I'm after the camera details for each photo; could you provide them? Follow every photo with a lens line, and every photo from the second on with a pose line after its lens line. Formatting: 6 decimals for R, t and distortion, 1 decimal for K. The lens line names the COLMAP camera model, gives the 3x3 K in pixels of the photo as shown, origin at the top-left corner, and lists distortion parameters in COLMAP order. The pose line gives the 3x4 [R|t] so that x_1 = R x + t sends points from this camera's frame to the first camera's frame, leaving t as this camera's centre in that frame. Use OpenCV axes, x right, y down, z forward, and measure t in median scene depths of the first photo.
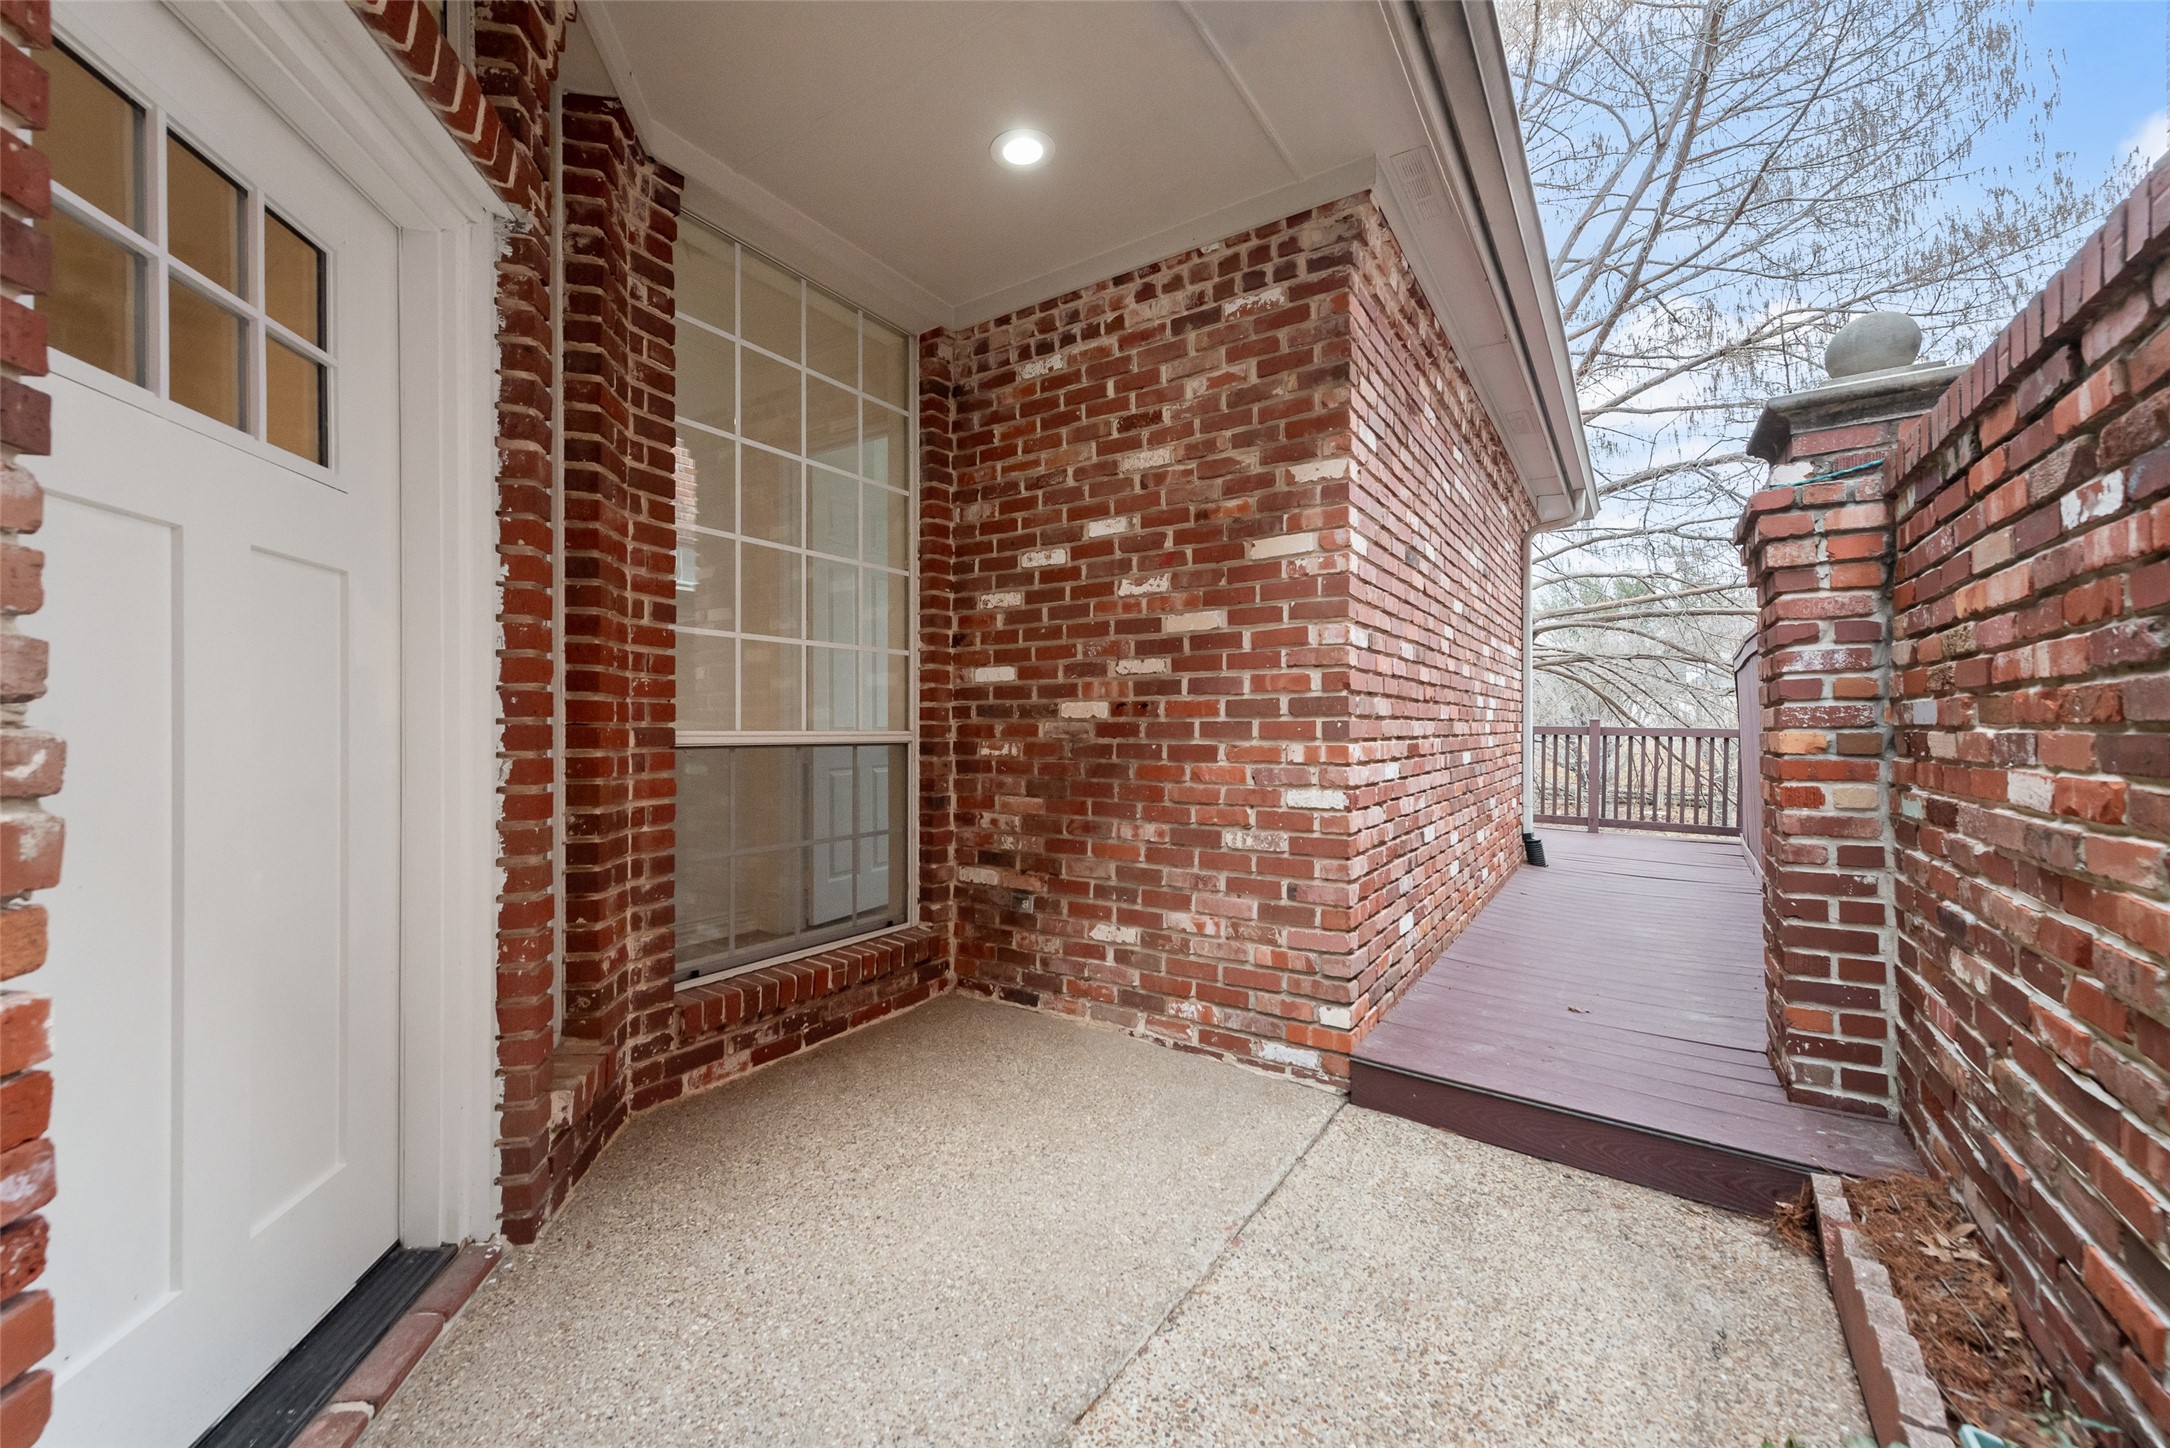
lens RADIAL K [[838.5, 0, 1078.8], [0, 838.5, 727.4], [0, 0, 1]] dist [0.000439, -0.000125]
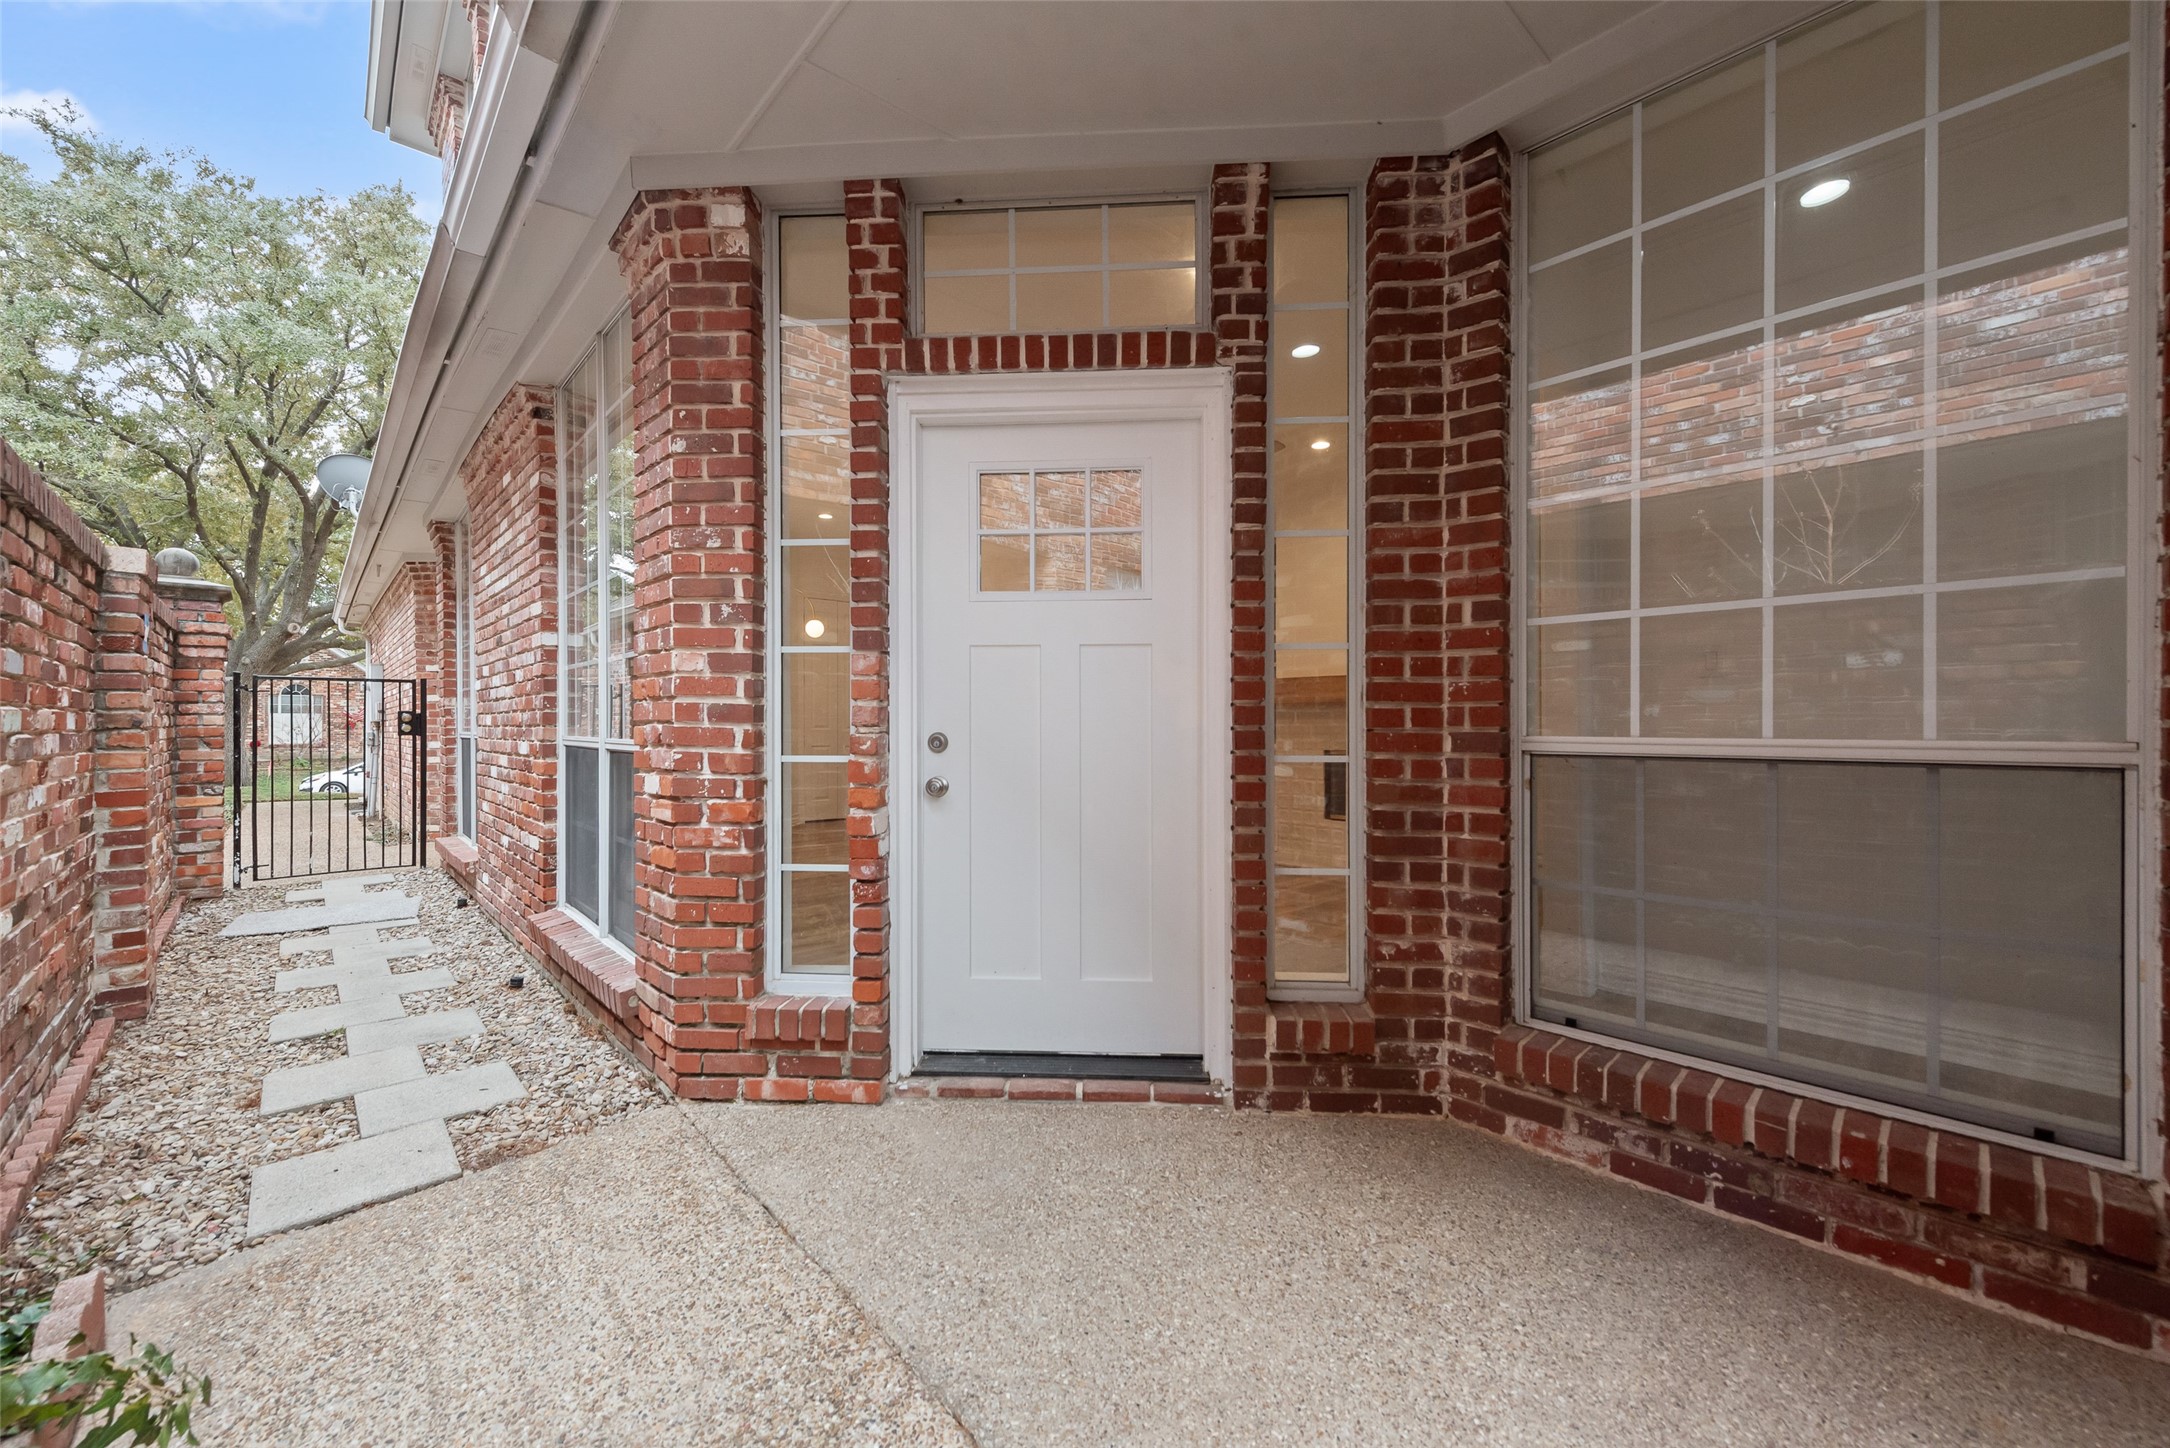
lens RADIAL K [[848.8, 0, 1076.8], [0, 848.8, 723.5], [0, 0, 1]] dist [0.013018, -0.005500]
pose [[-0.240976, -0.001405, -0.970530, 0.557759], [0.000973, 0.999998, -0.001689, -0.009182], [0.970531, -0.001351, -0.240974, 0.799715]]
